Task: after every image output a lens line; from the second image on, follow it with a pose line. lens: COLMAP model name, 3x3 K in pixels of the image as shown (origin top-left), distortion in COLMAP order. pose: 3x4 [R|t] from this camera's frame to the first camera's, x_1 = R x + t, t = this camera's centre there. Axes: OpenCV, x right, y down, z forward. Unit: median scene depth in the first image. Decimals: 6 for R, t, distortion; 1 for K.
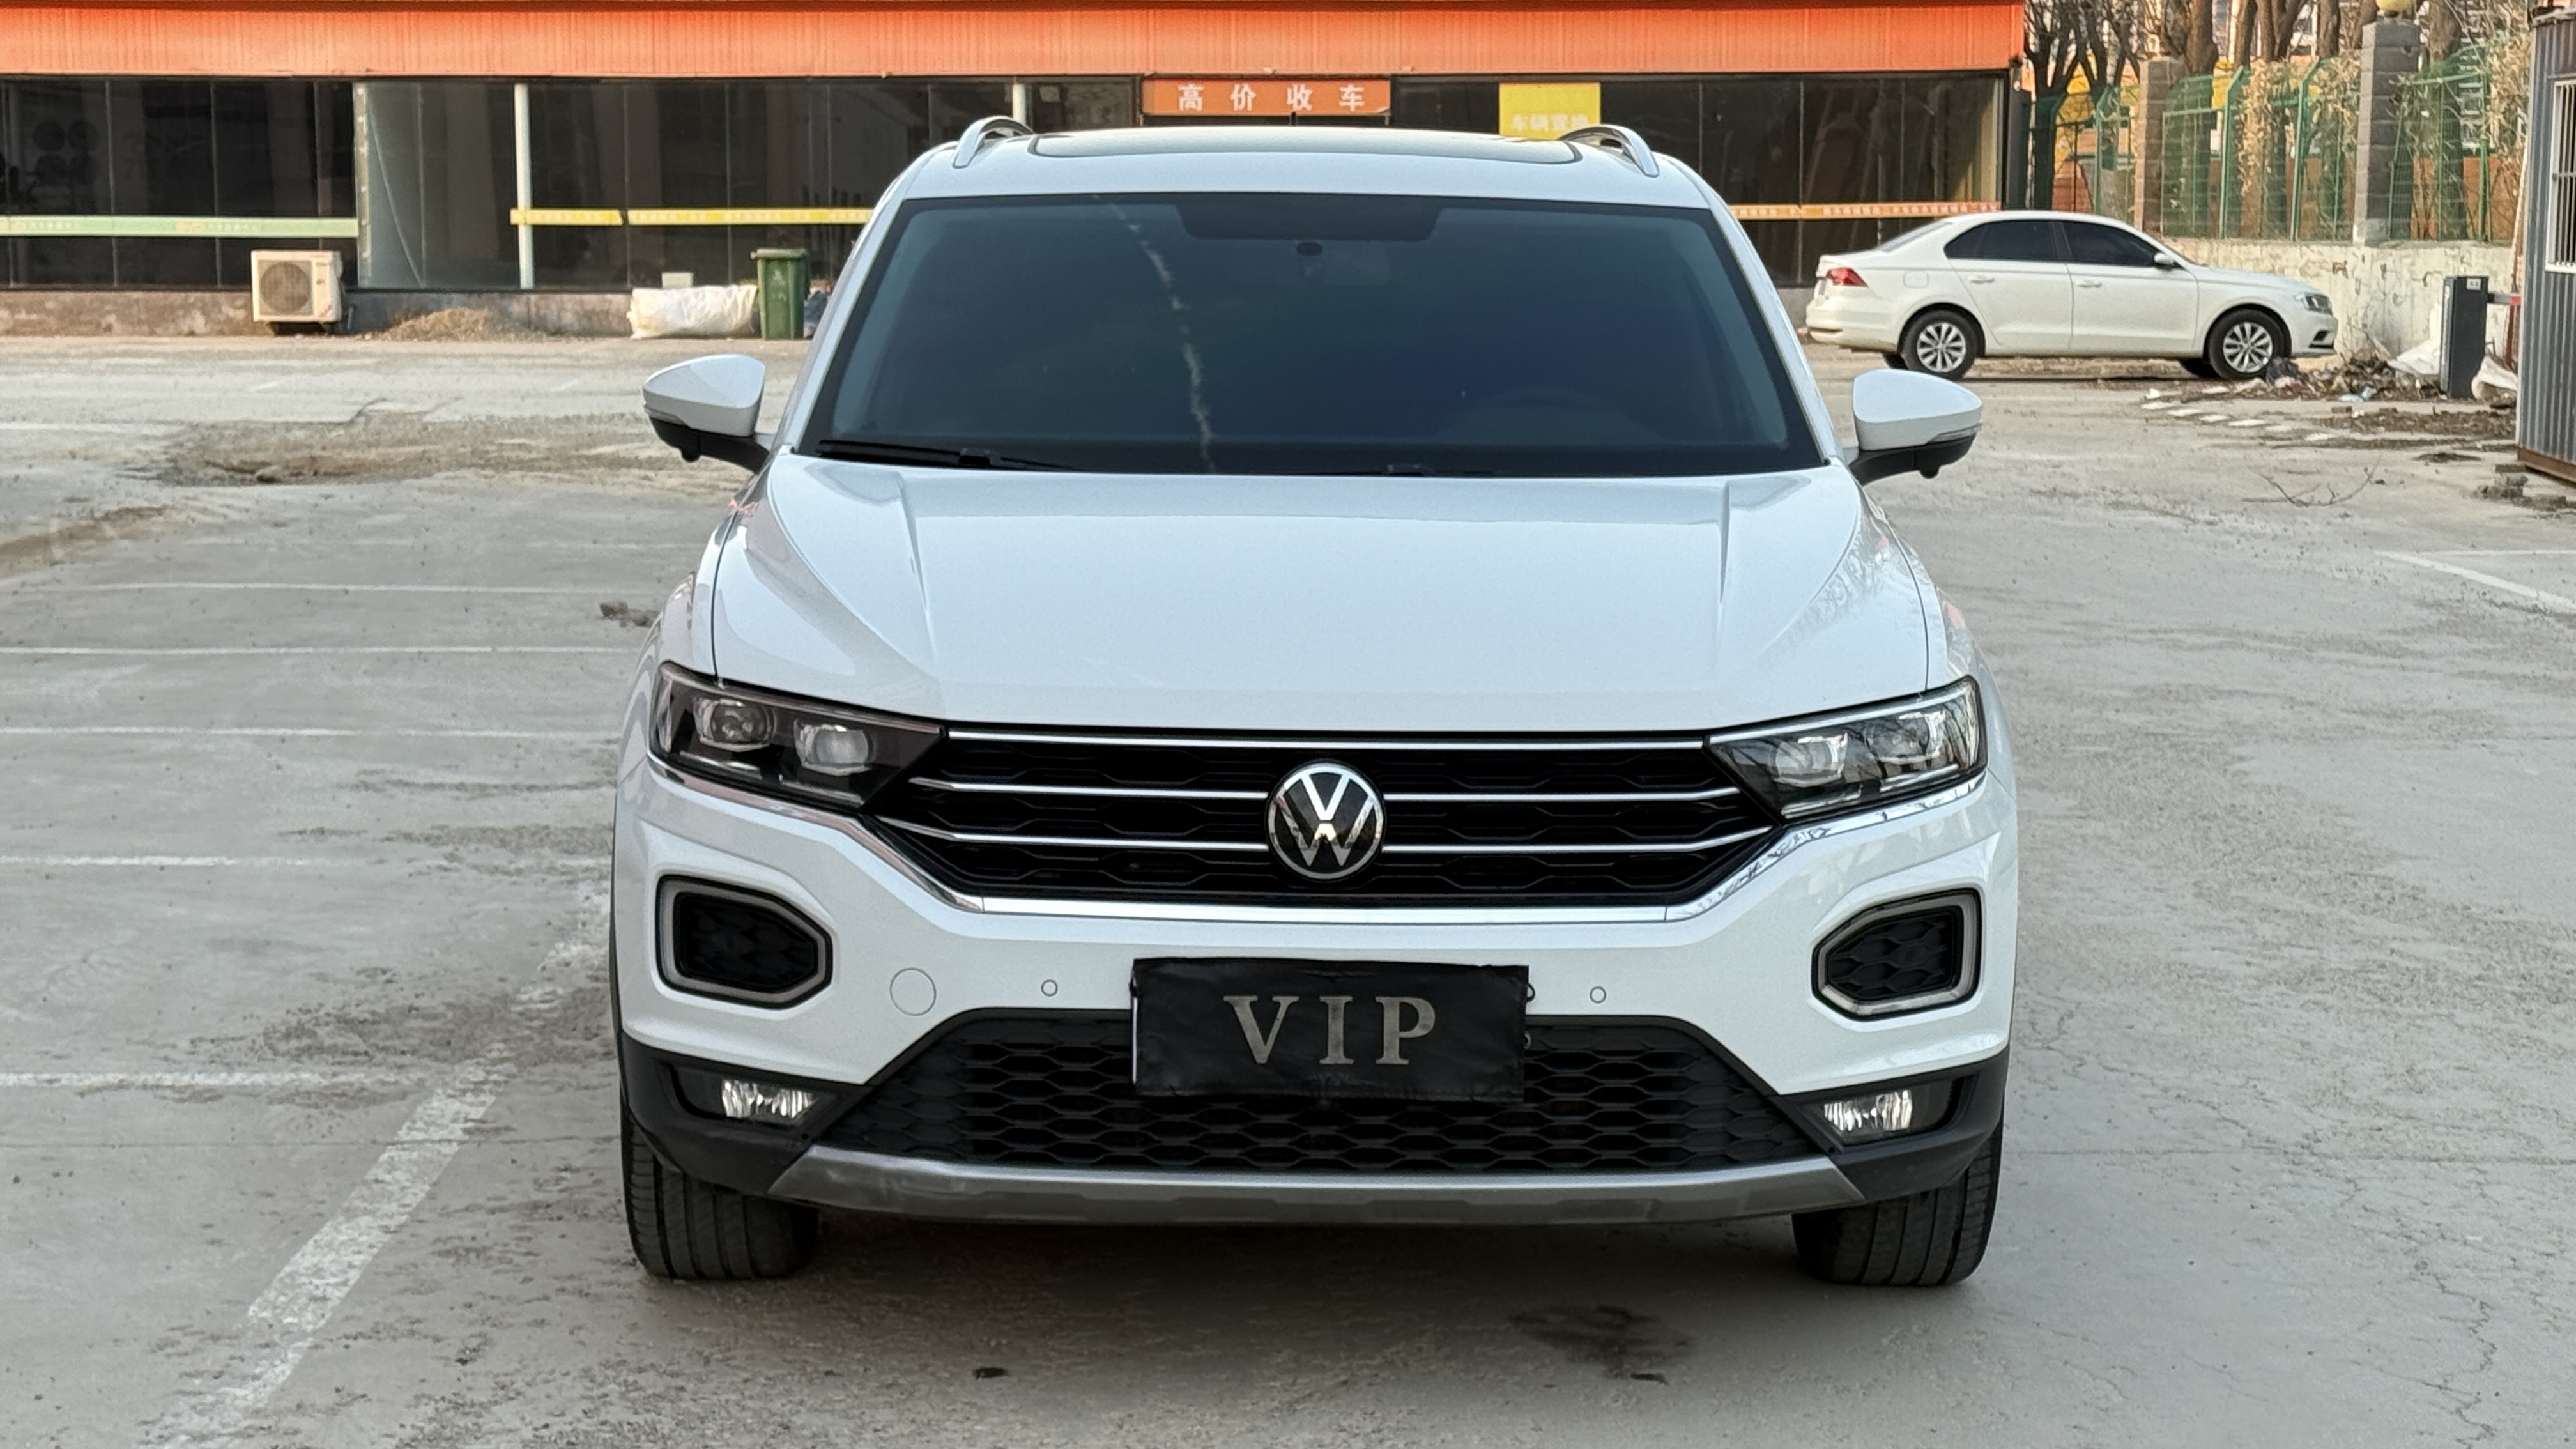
lens RADIAL K [[4639.5, 0, 1288.0], [0, 4639.5, 724.5], [0, 0, 1]] dist [0.052122, 0.211420]
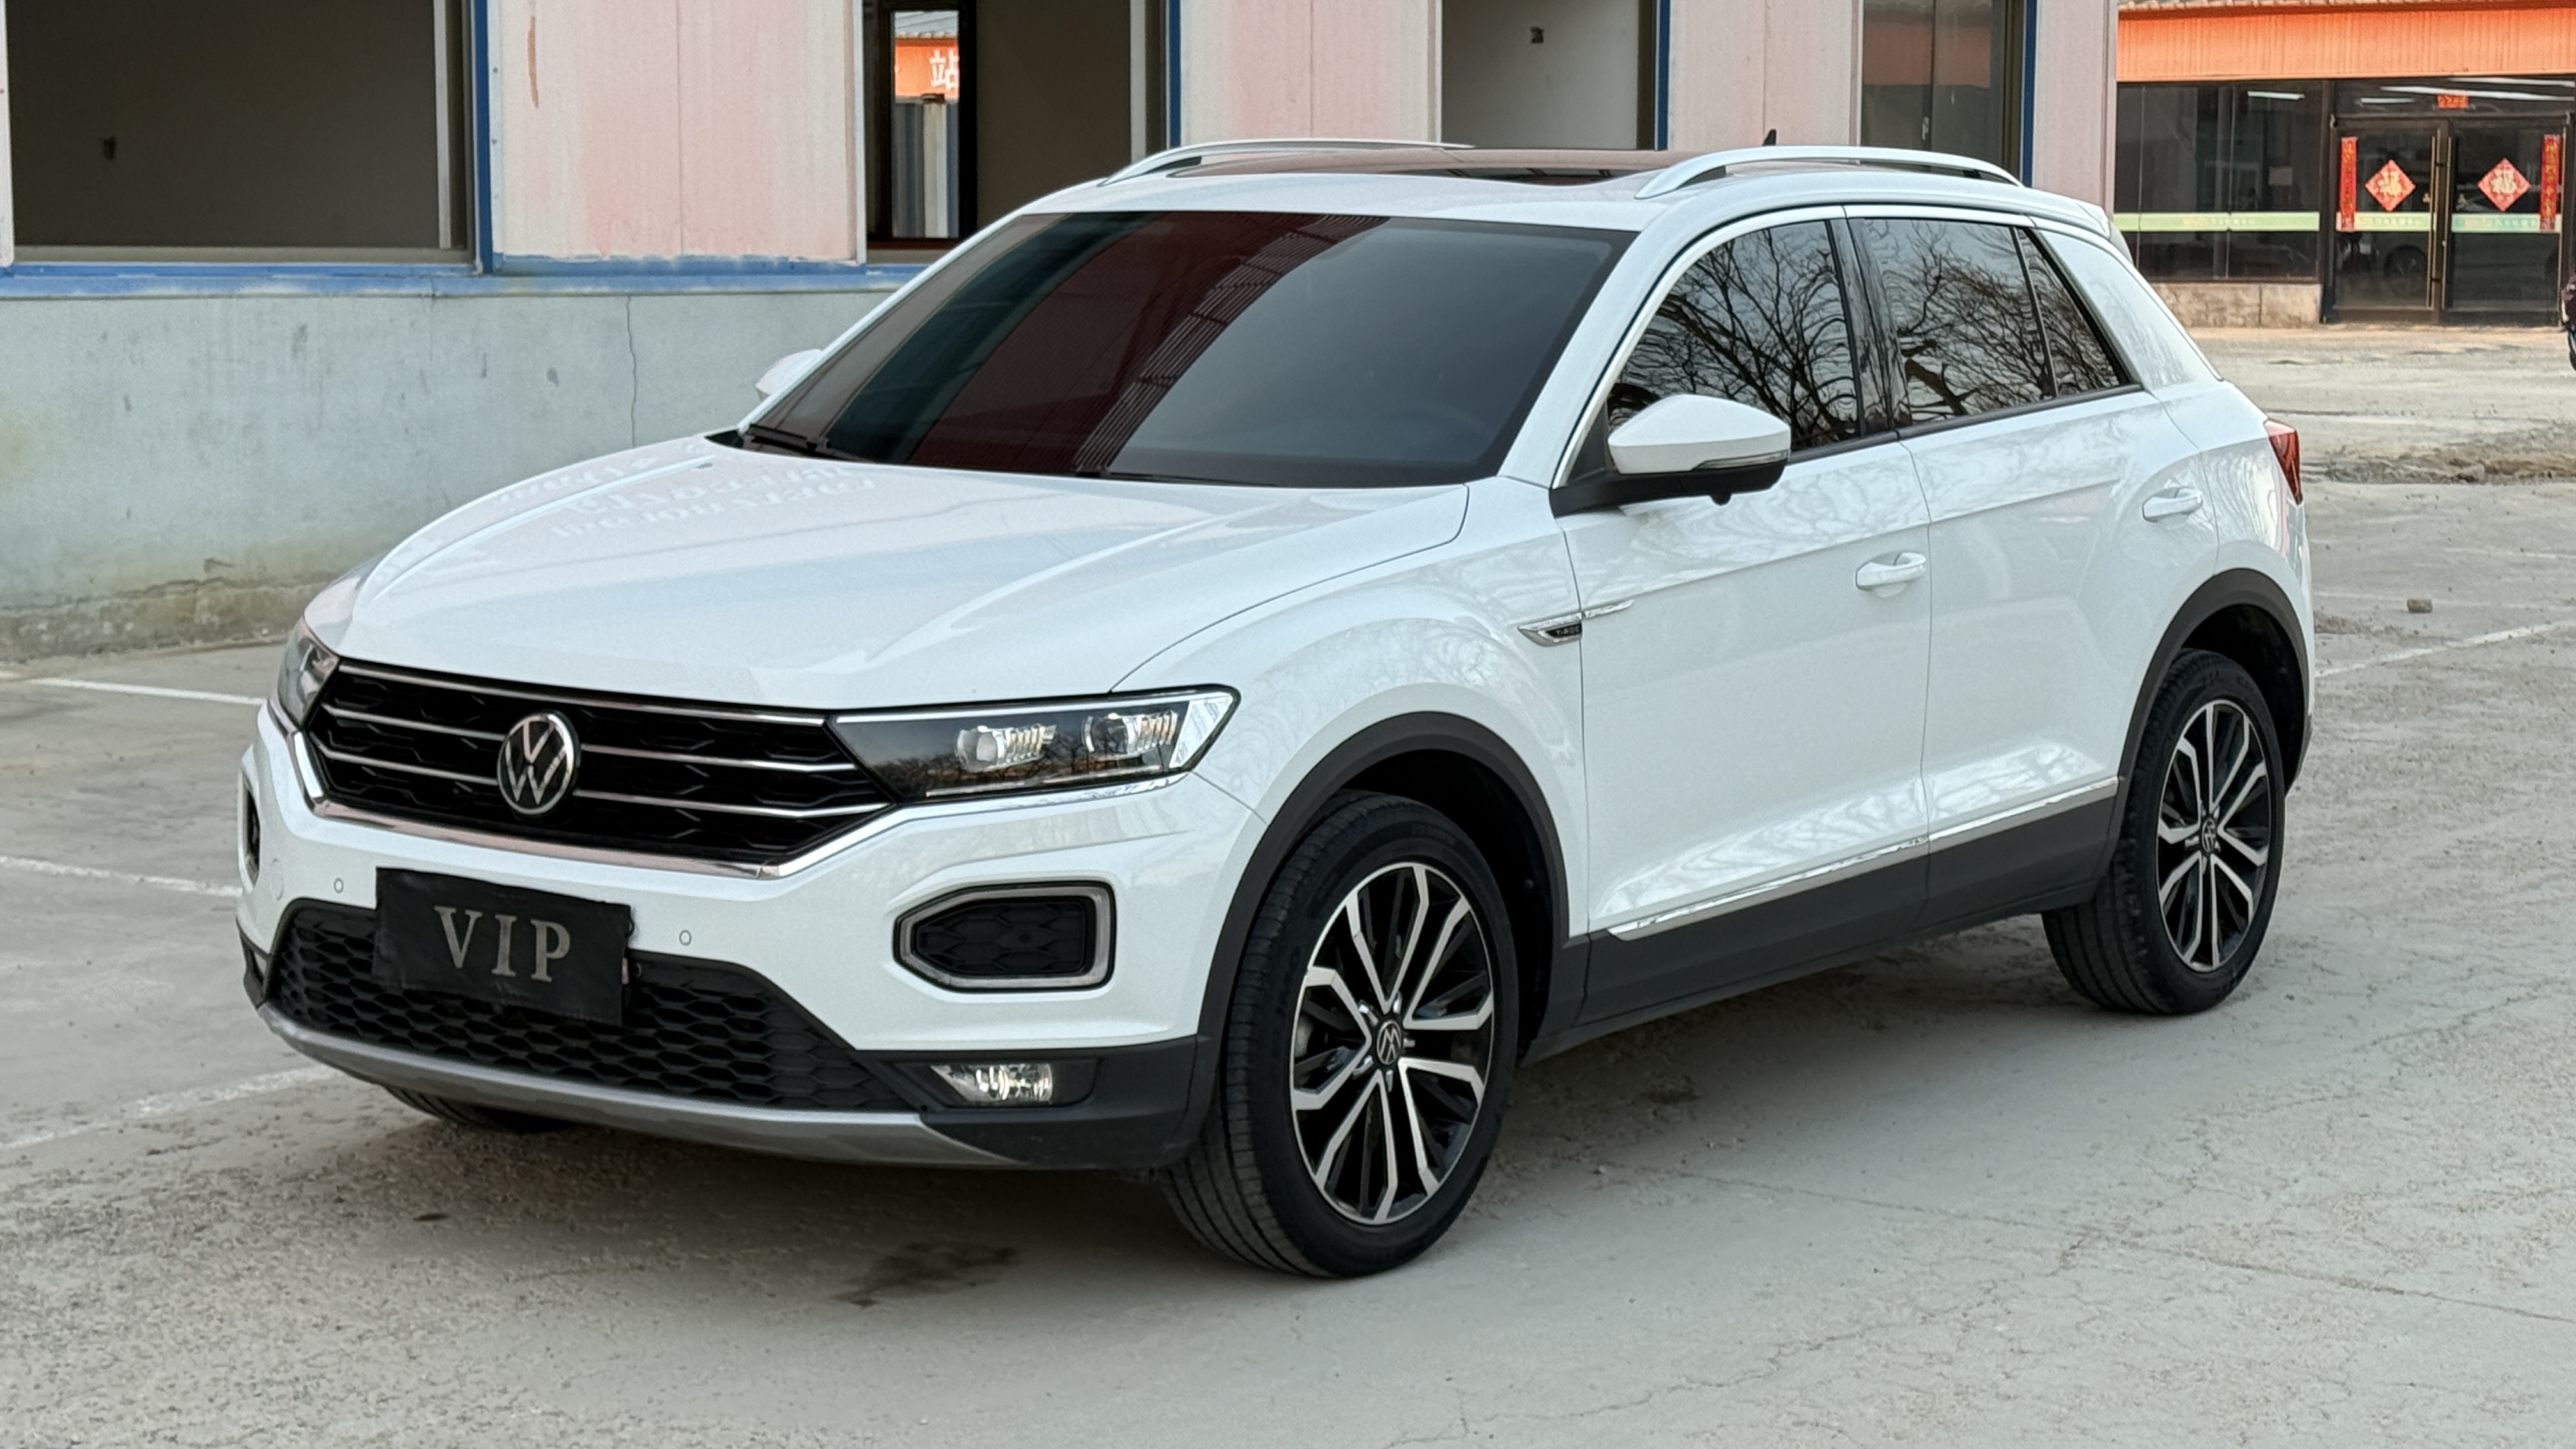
lens RADIAL K [[4866.6, 0, 1288.0], [0, 4866.6, 724.5], [0, 0, 1]] dist [0.002815, 0.022592]
pose [[0.805839, 0.072406, -0.587691, 0.852386], [-0.072989, 0.997073, 0.022762, -0.029312], [0.587619, 0.024553, 0.808765, 0.138762]]
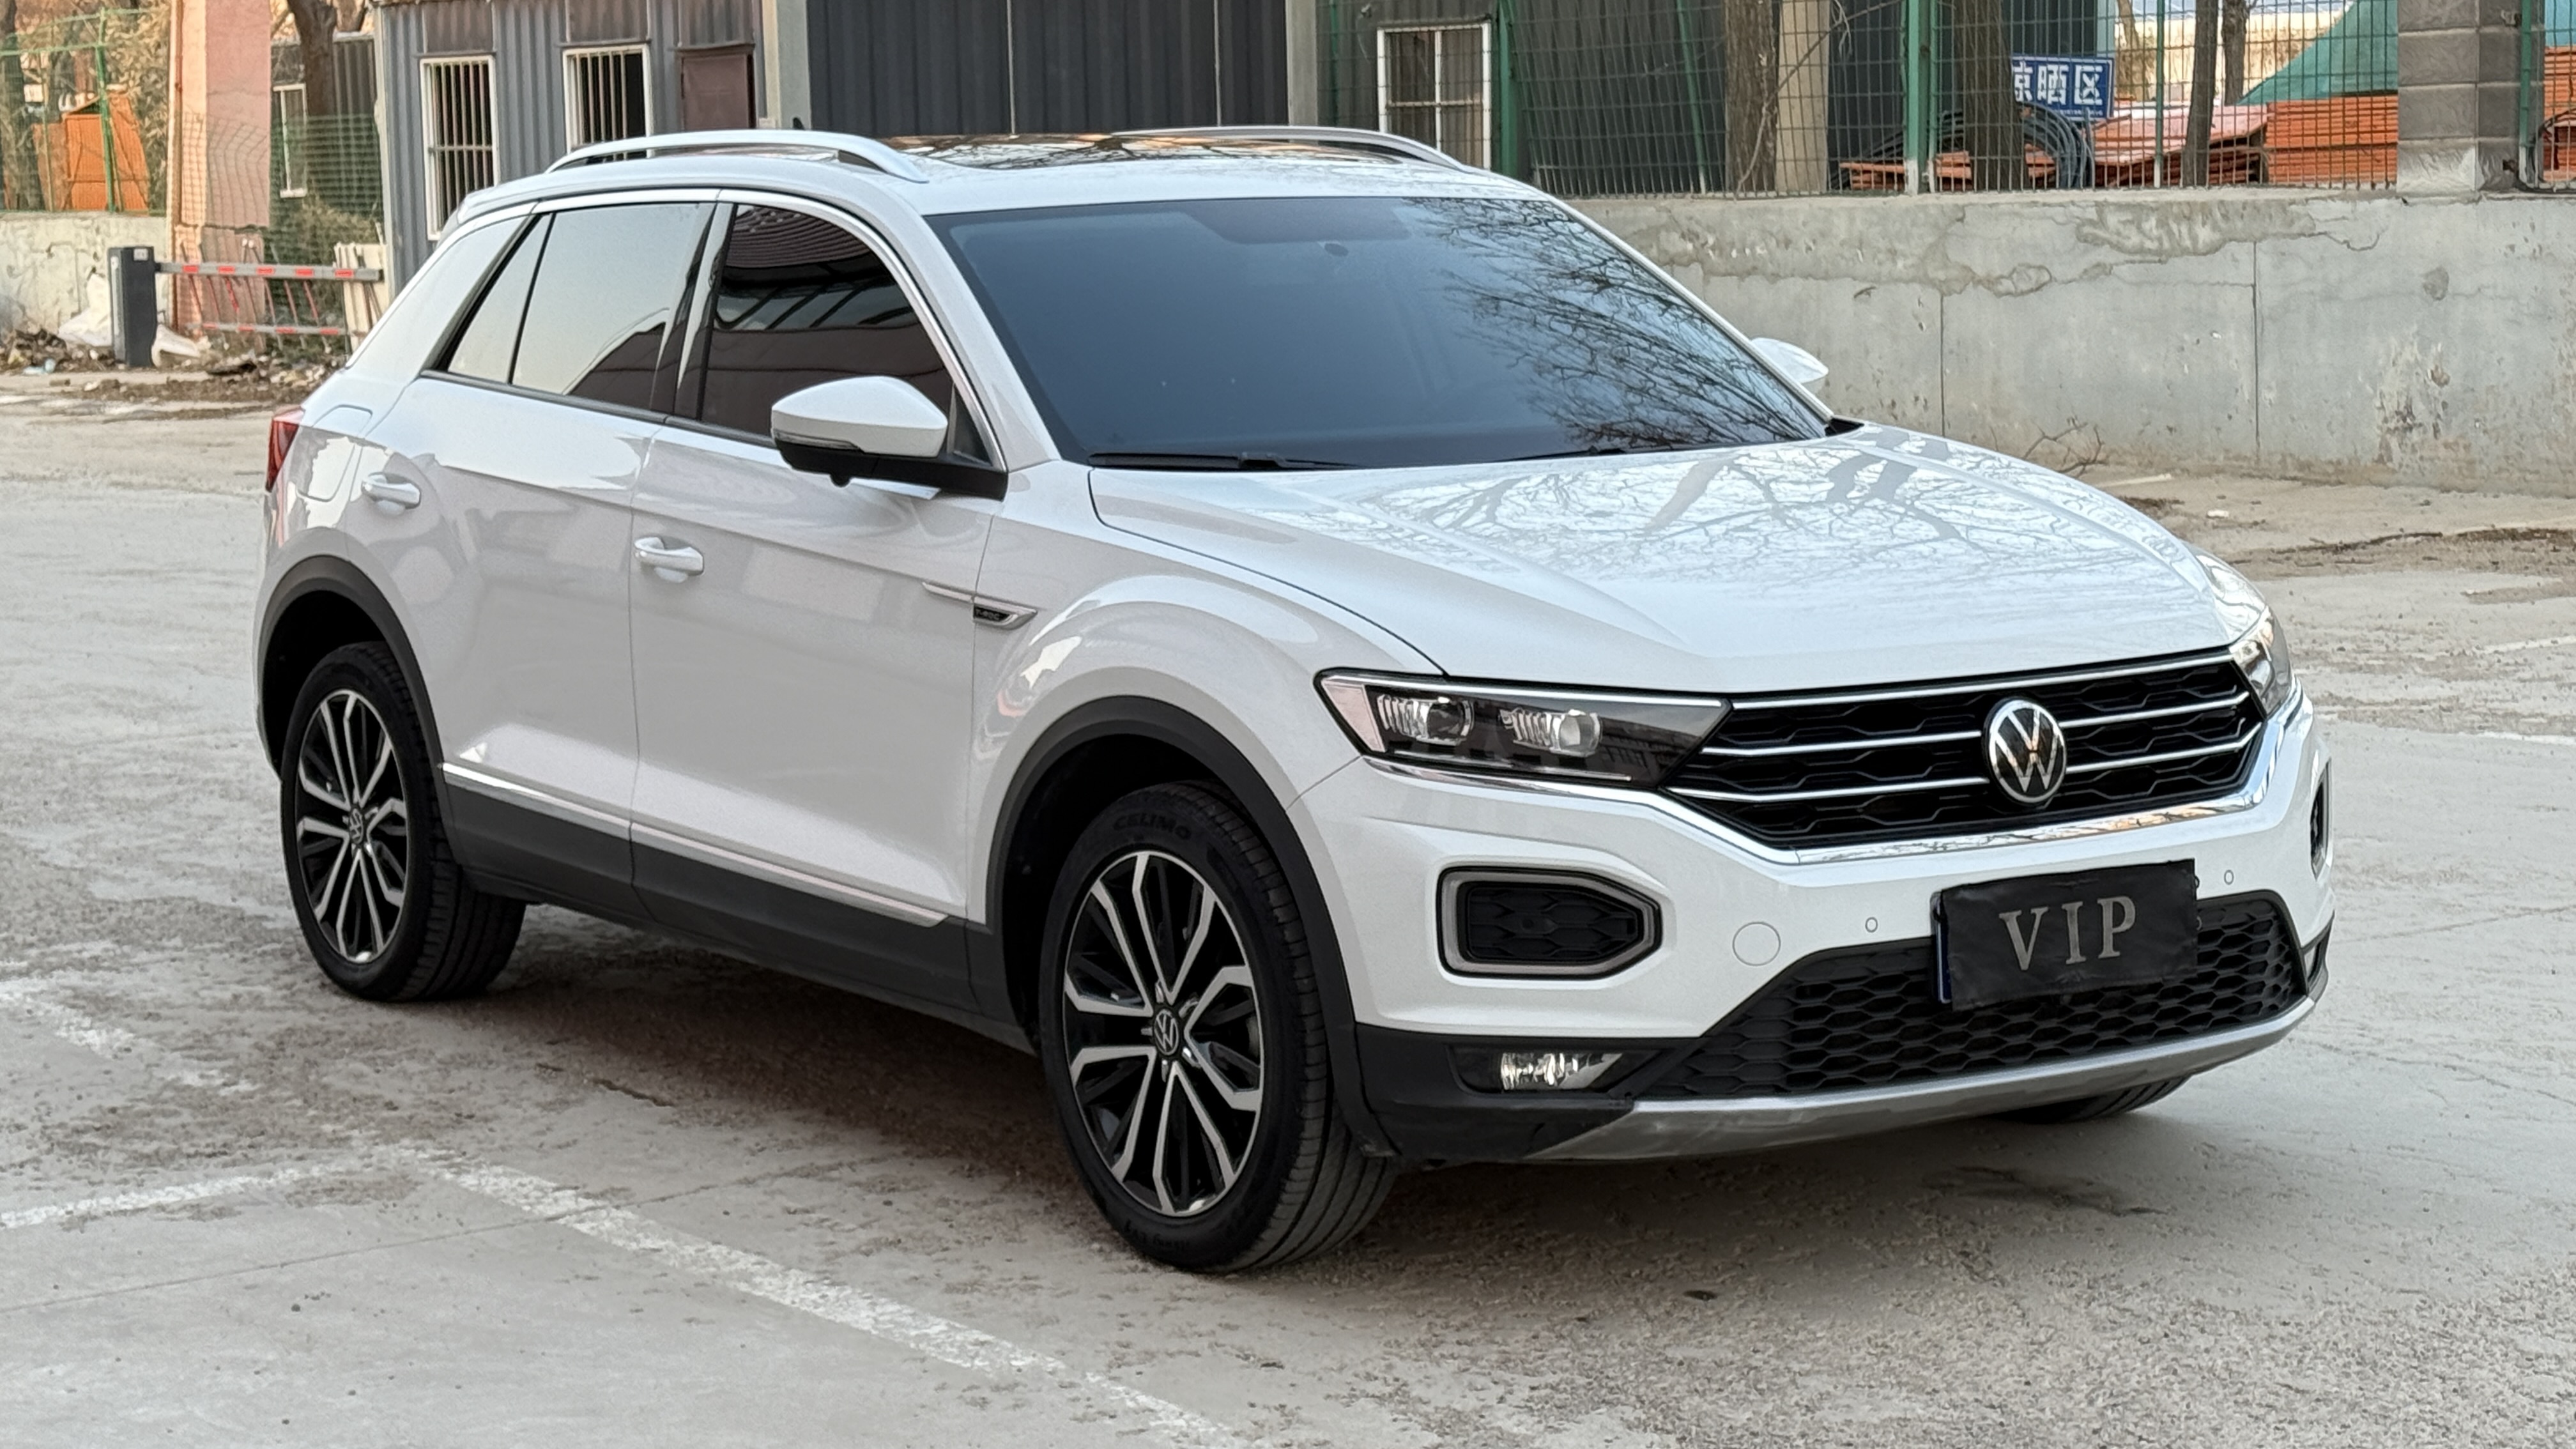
lens RADIAL K [[4570.2, 0, 1288.0], [0, 4570.2, 724.5], [0, 0, 1]] dist [0.067131, 0.108329]
pose [[0.838468, -0.091848, 0.537155, -0.733567], [0.087090, 0.995610, 0.034296, -0.039106], [-0.537947, 0.018025, 0.842786, 0.156671]]
